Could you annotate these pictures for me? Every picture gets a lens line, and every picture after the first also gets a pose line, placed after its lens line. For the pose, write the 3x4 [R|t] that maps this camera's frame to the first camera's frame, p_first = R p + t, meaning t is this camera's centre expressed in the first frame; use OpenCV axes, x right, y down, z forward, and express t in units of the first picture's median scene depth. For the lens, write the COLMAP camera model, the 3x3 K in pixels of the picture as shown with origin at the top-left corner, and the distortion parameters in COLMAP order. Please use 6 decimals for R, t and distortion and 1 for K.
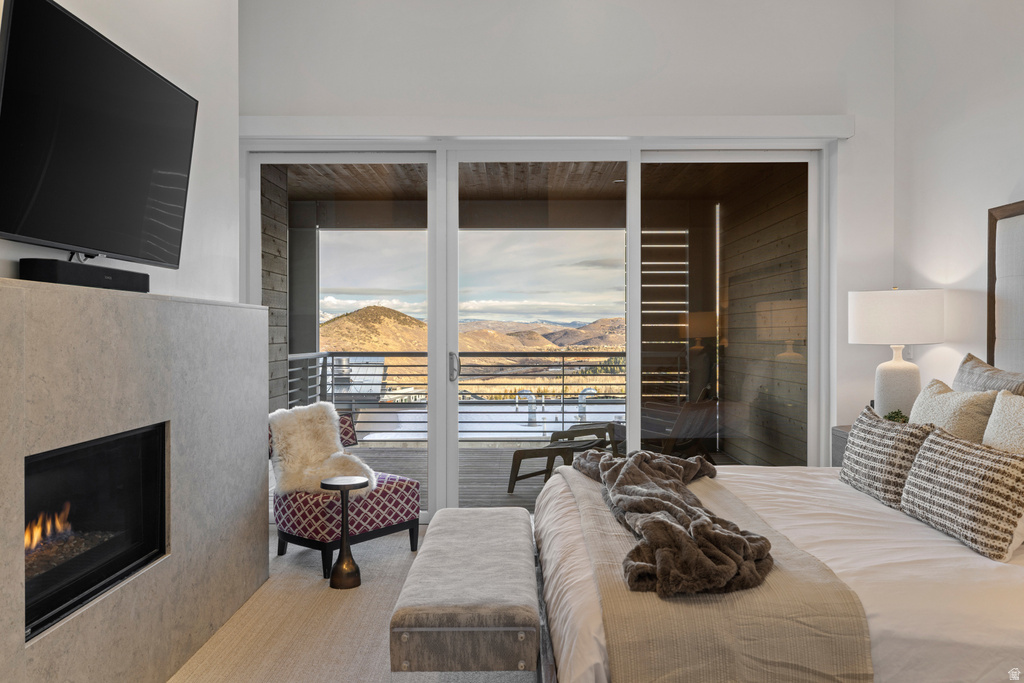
lens RADIAL K [[807.6, 0, 512.0], [0, 807.6, 341.7], [0, 0, 1]] dist [-0.007013, 0.007841]
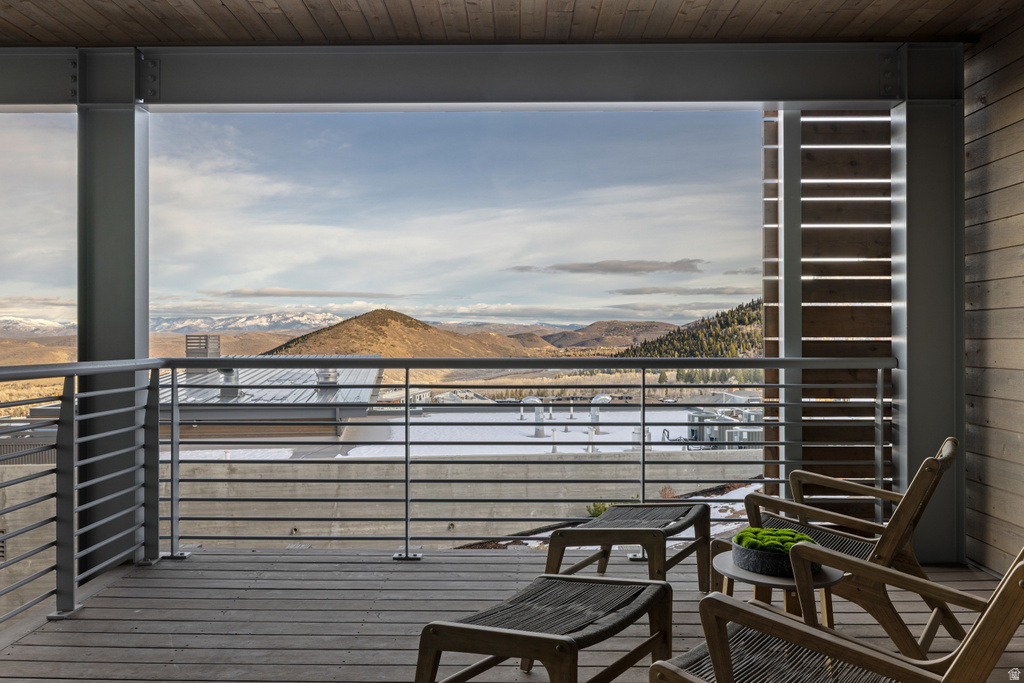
lens RADIAL K [[768.9, 0, 510.4], [0, 768.9, 340.4], [0, 0, 1]] dist [0.003376, 0.001082]
pose [[0.999995, 0.000574, -0.003193, -0.035874], [-0.000587, 0.999992, -0.003934, 0.007558], [0.003191, 0.003936, 0.999987, 1.169219]]
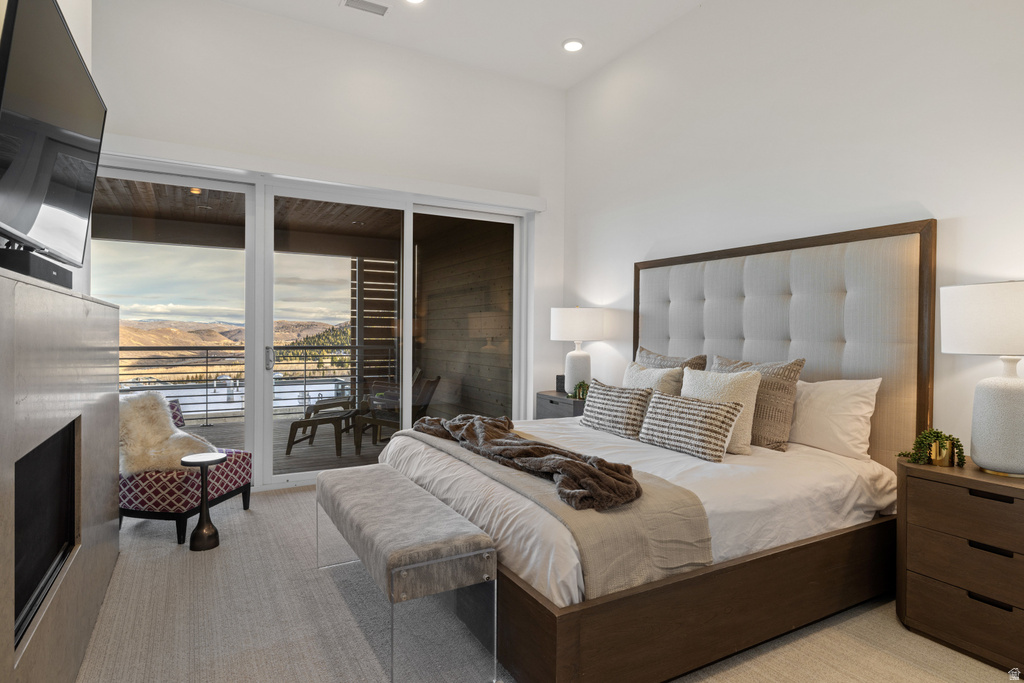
lens RADIAL K [[555.2, 0, 503.1], [0, 555.2, 339.3], [0, 0, 1]] dist [-0.006110, 0.000038]
pose [[0.872686, 0.002138, 0.488277, -0.217947], [-0.002988, 0.999995, 0.000962, -0.000306], [-0.488272, -0.002298, 0.872688, 0.089507]]
